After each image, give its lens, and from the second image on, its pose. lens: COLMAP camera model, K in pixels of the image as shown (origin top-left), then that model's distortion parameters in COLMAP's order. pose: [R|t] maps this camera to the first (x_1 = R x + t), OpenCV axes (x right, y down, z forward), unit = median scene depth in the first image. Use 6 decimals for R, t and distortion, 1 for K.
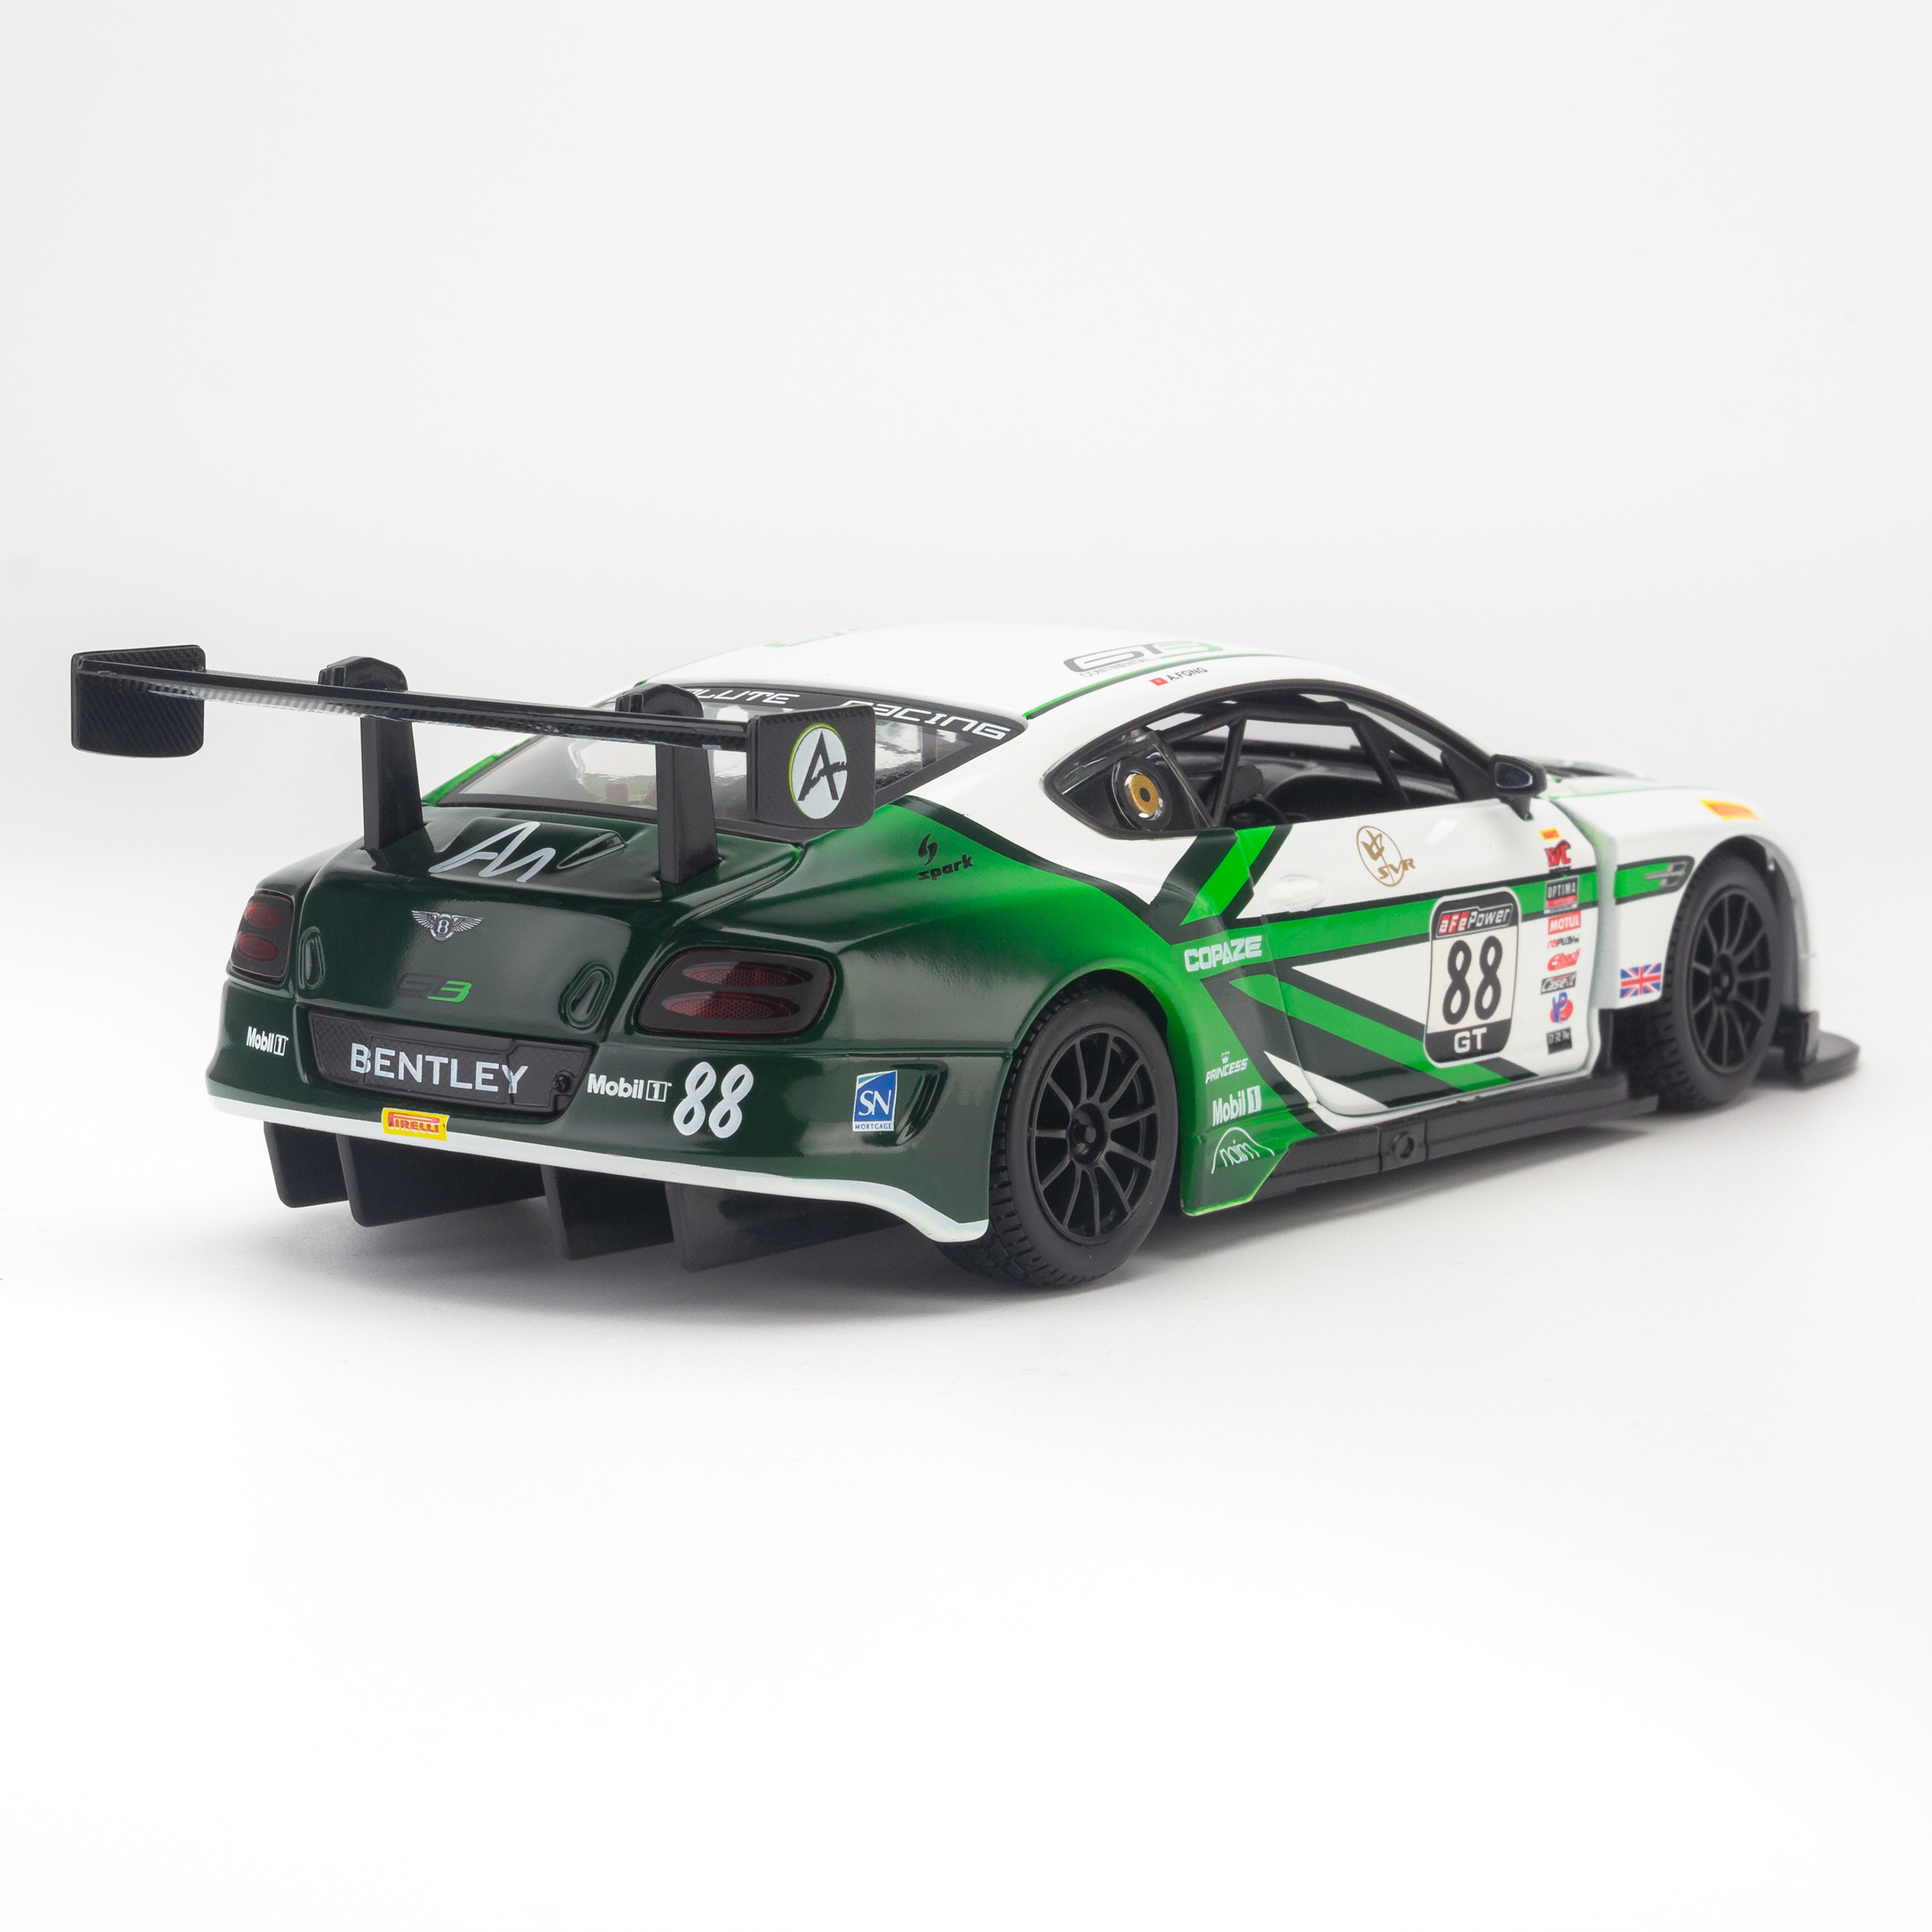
lens RADIAL K [[5955.5, 0, 1042.2], [0, 5955.5, 962.7], [0, 0, 1]] dist [-0.021285, 1.173421]
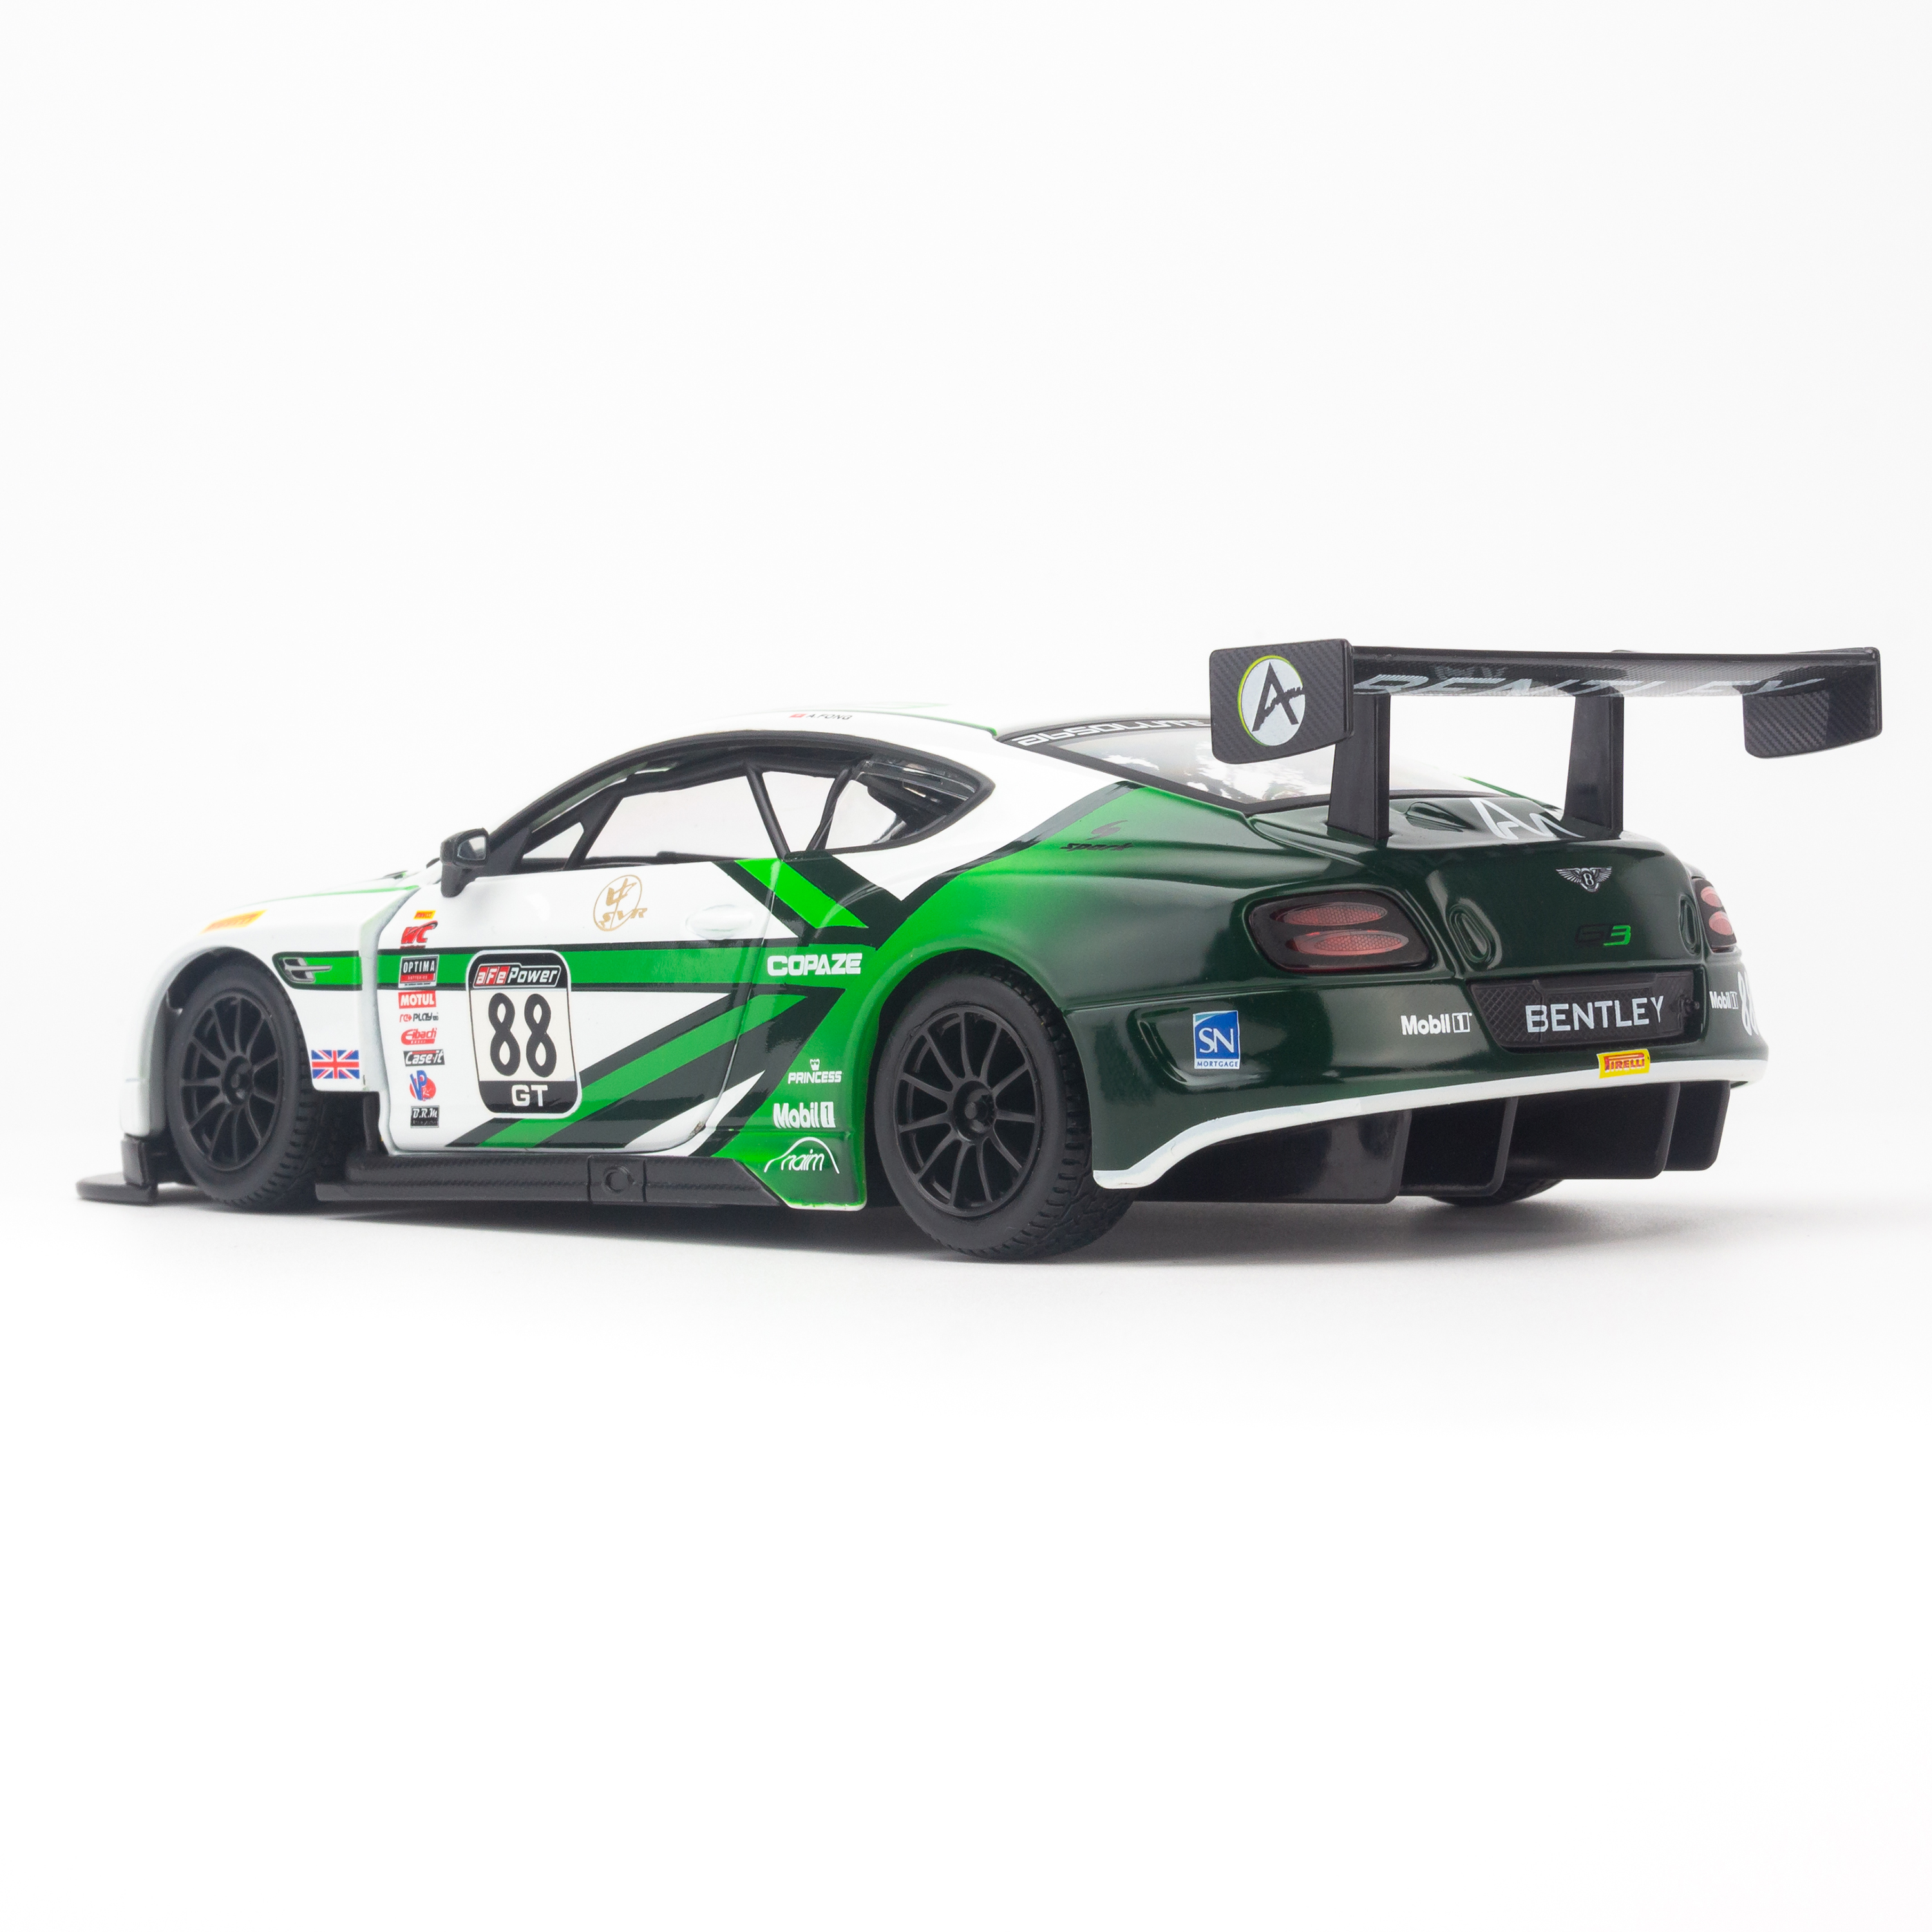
lens RADIAL K [[5216.2, 0, 966.0], [0, 5216.2, 966.0], [0, 0, 1]] dist [-0.076760, 0.471507]
pose [[0.149288, -0.034770, 0.988182, -1.032787], [0.174868, 0.984558, 0.008225, -0.017866], [-0.973208, 0.171573, 0.153063, 0.964081]]
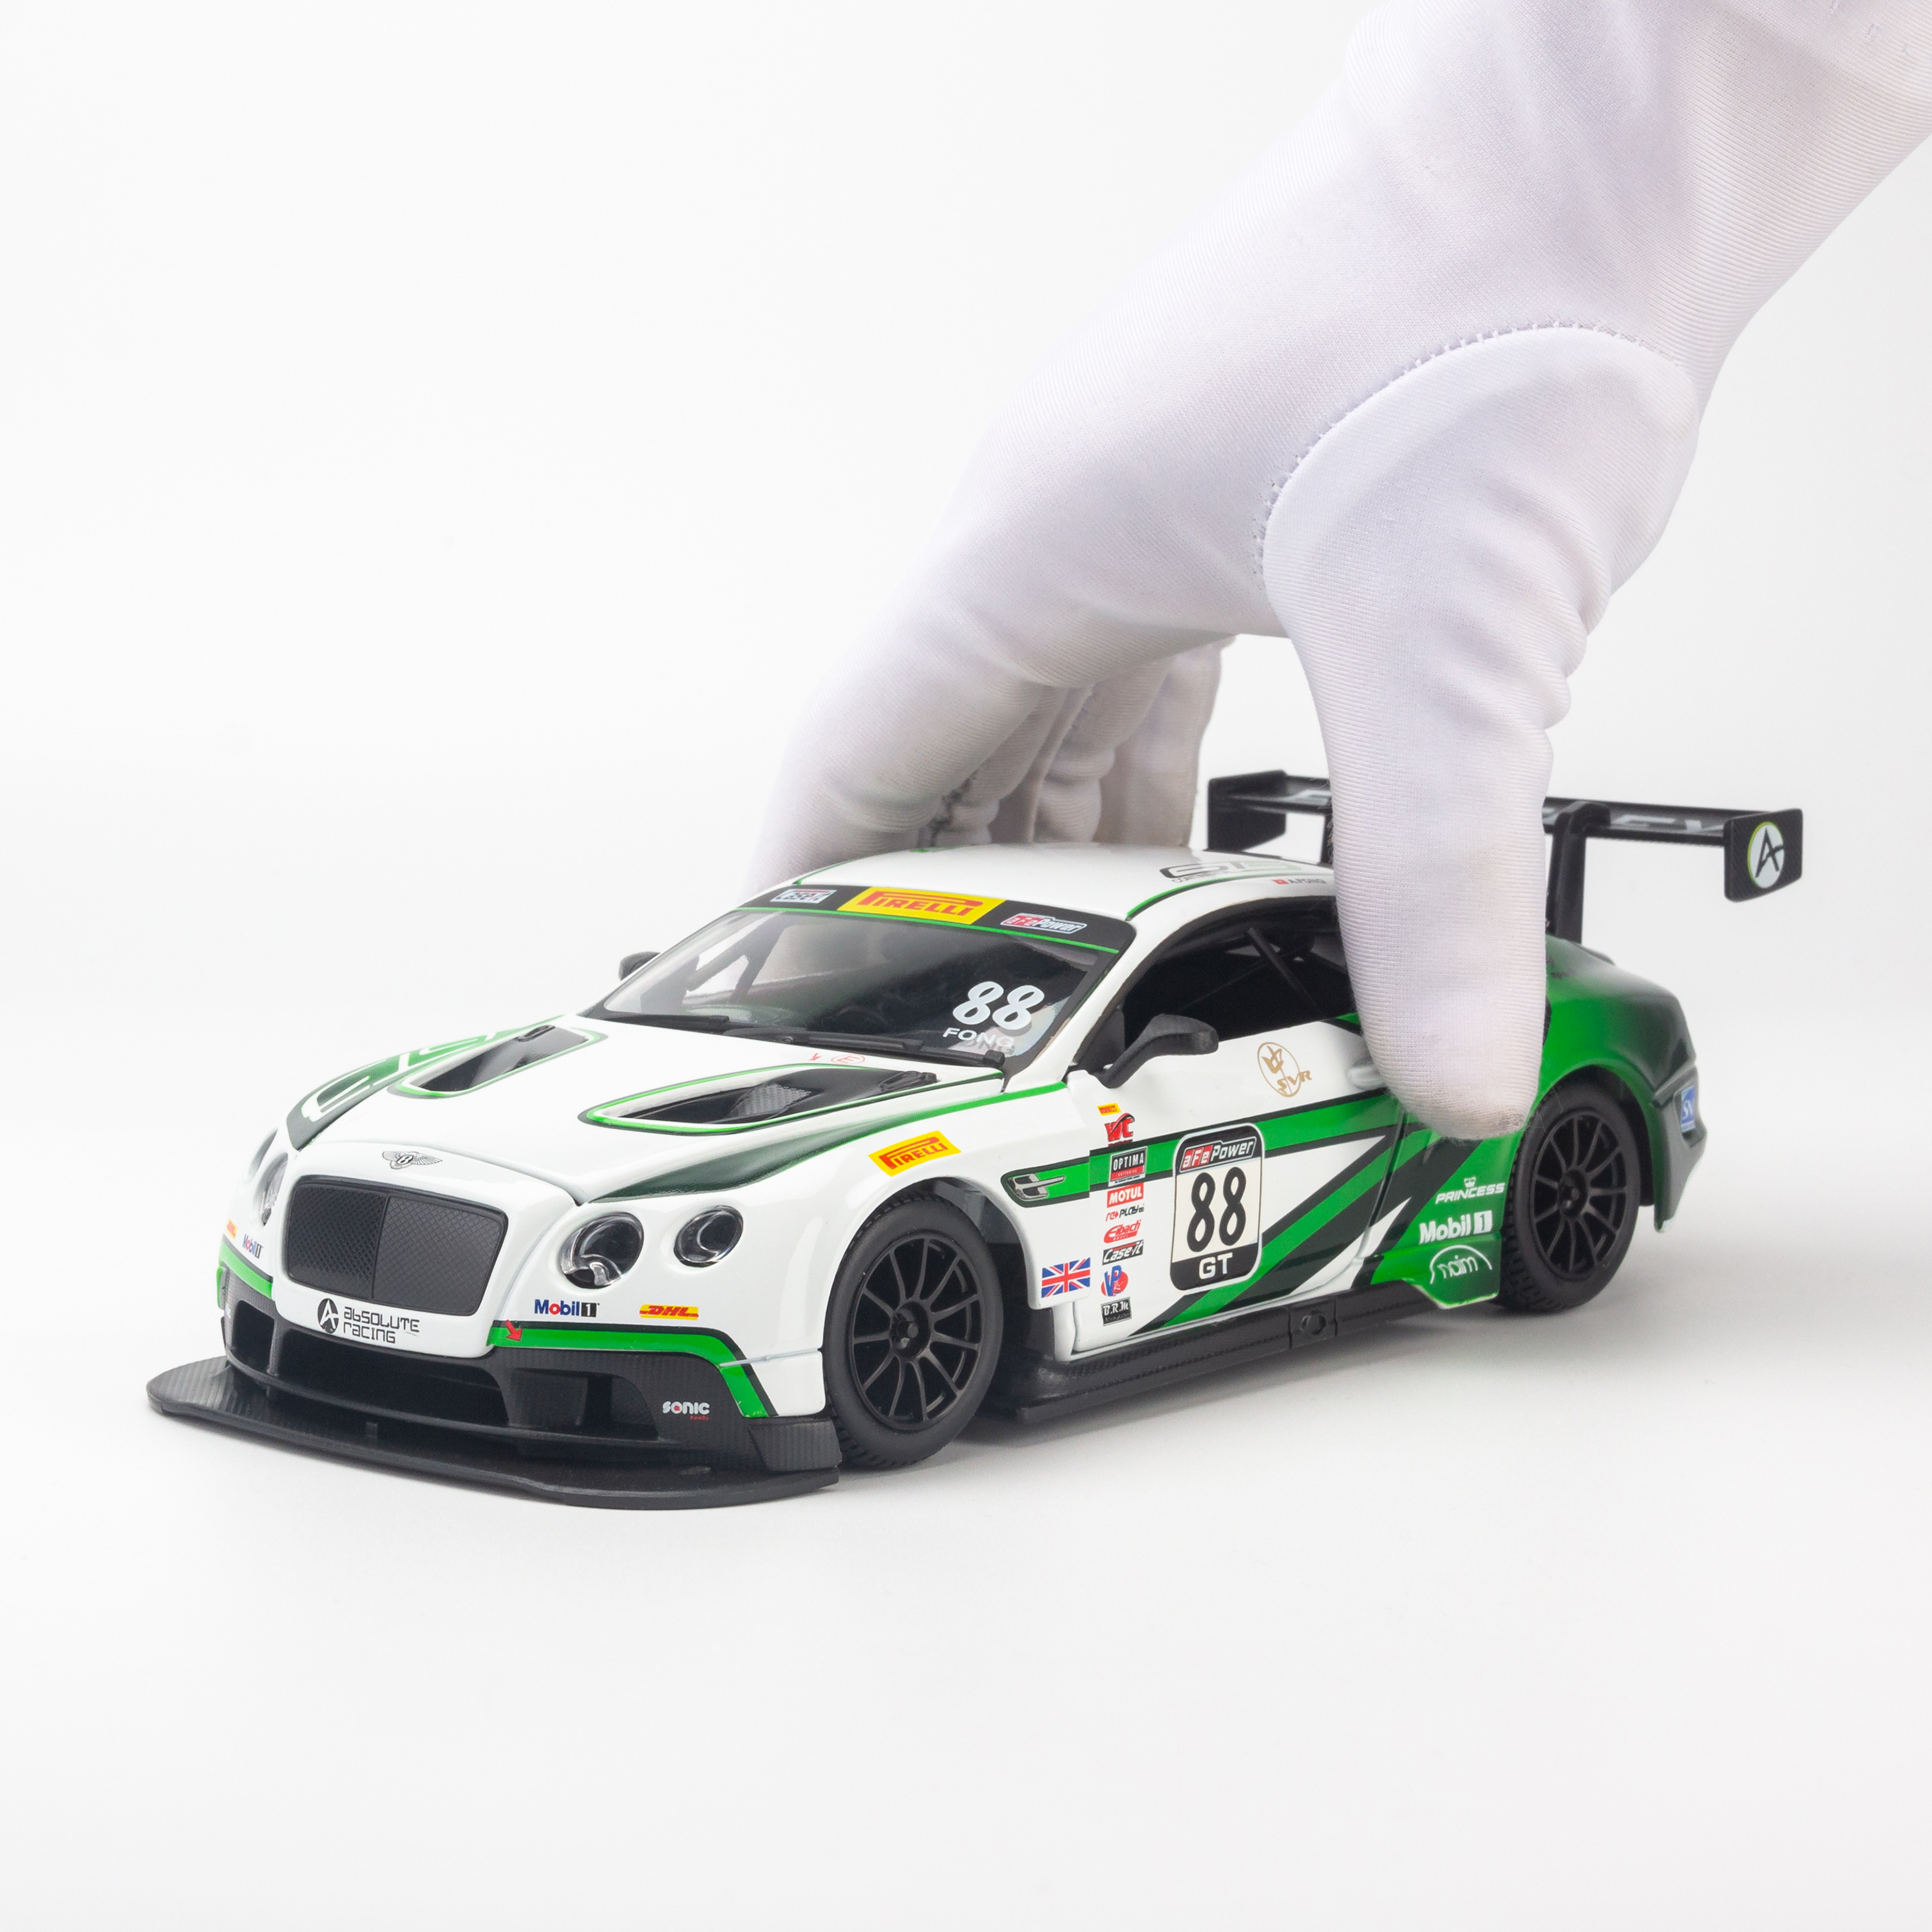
lens RADIAL K [[5070.8, 0, 966.0], [0, 5070.8, 966.0], [0, 0, 1]] dist [-0.015654, -0.390336]
pose [[-0.997019, -0.024059, 0.073310, -0.060584], [-0.003384, 0.962862, 0.269971, -0.335786], [-0.077082, 0.268918, -0.960074, 2.183657]]
